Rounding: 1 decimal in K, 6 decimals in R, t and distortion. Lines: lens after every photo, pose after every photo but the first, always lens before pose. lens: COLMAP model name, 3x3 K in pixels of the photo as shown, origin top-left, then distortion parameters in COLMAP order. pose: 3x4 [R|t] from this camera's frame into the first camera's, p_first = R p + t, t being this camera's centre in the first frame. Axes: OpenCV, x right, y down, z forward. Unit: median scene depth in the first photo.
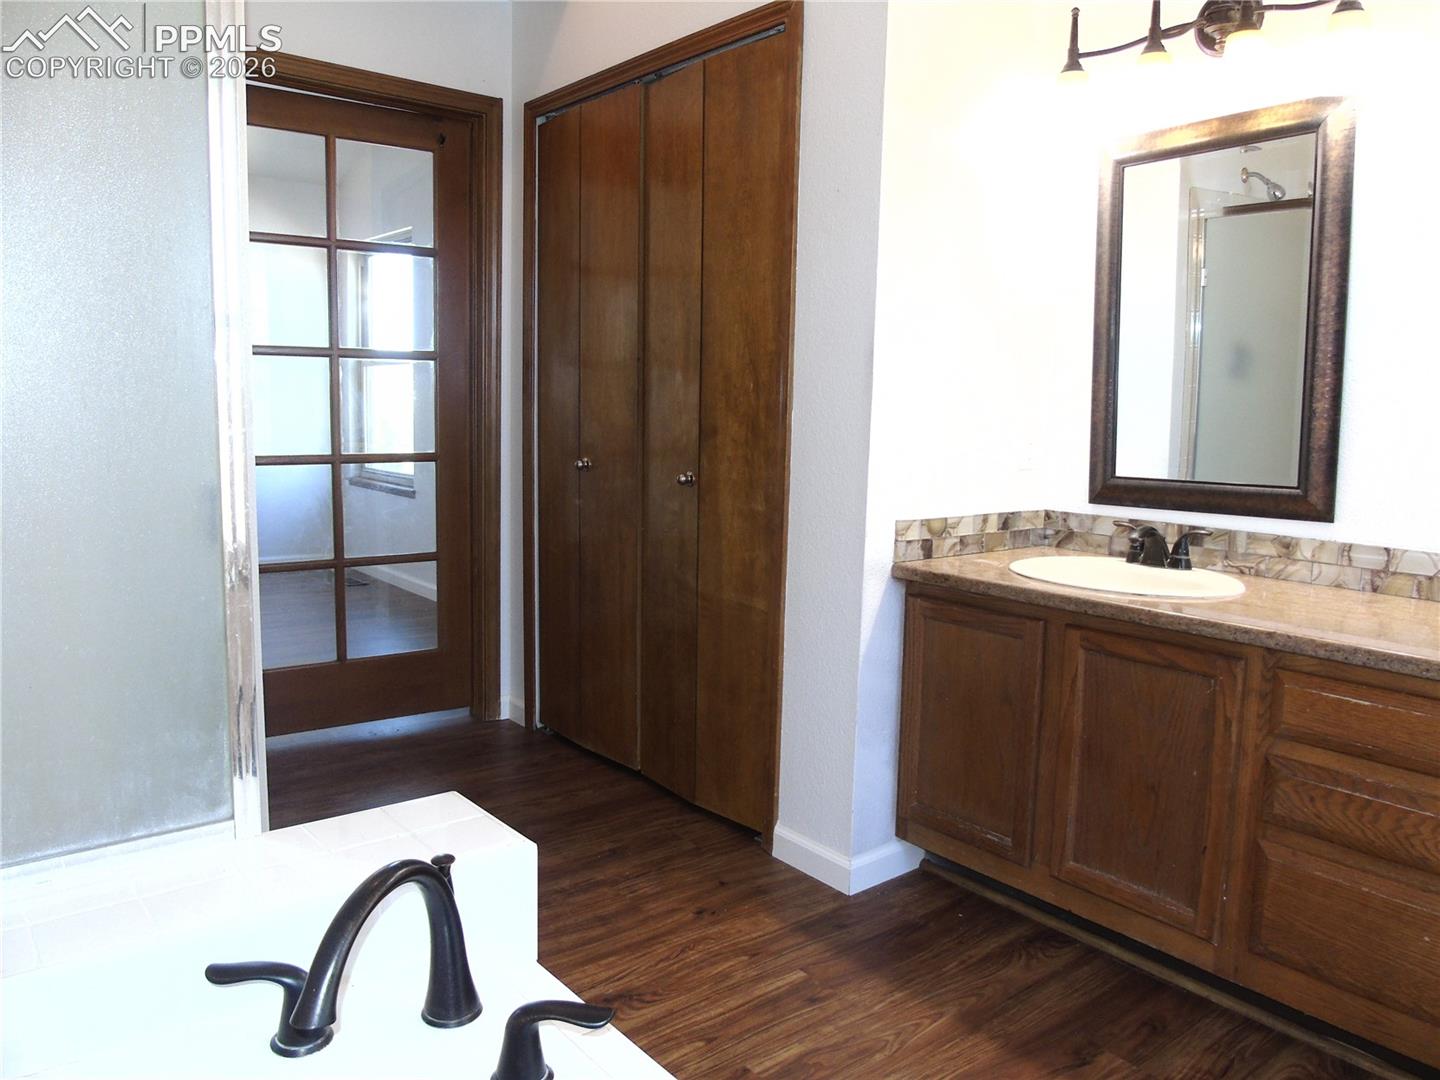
lens RADIAL K [[1061.3, 0, 720.0], [0, 1061.3, 540.0], [0, 0, 1]] dist [-0.061105, 0.044801]
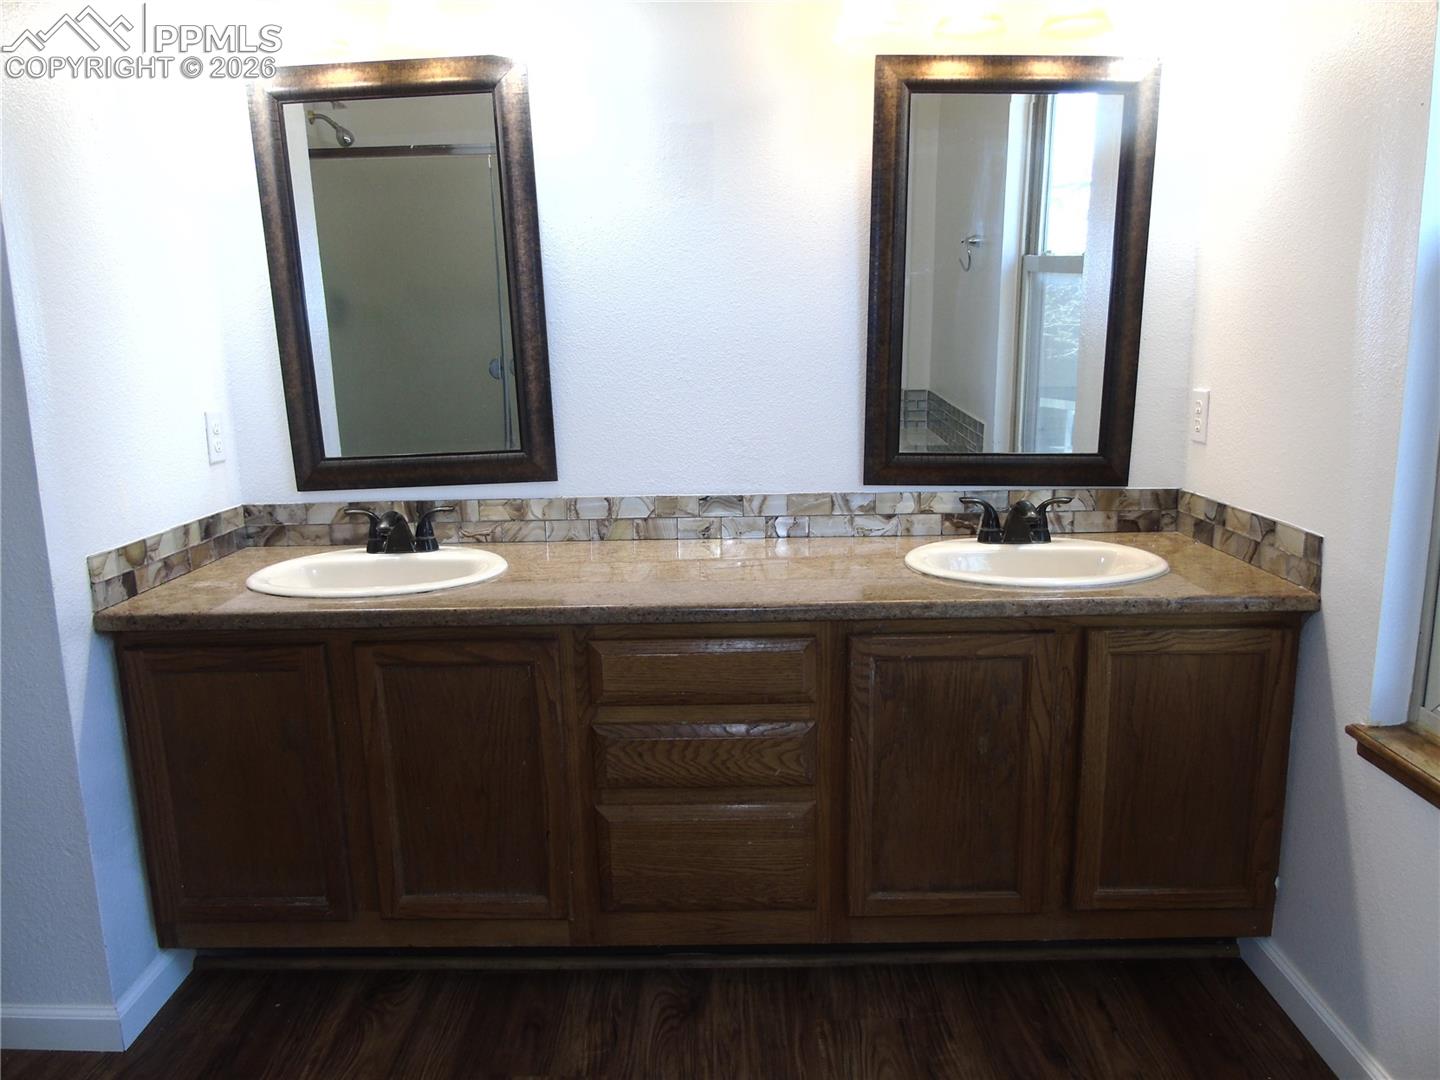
lens RADIAL K [[1061.3, 0, 720.0], [0, 1061.3, 540.0], [0, 0, 1]] dist [-0.061105, 0.044801]
pose [[0.636463, -0.182908, 0.749306, -0.109760], [0.136814, 0.982842, 0.123704, -0.066697], [-0.759076, 0.023783, 0.650567, 0.195138]]
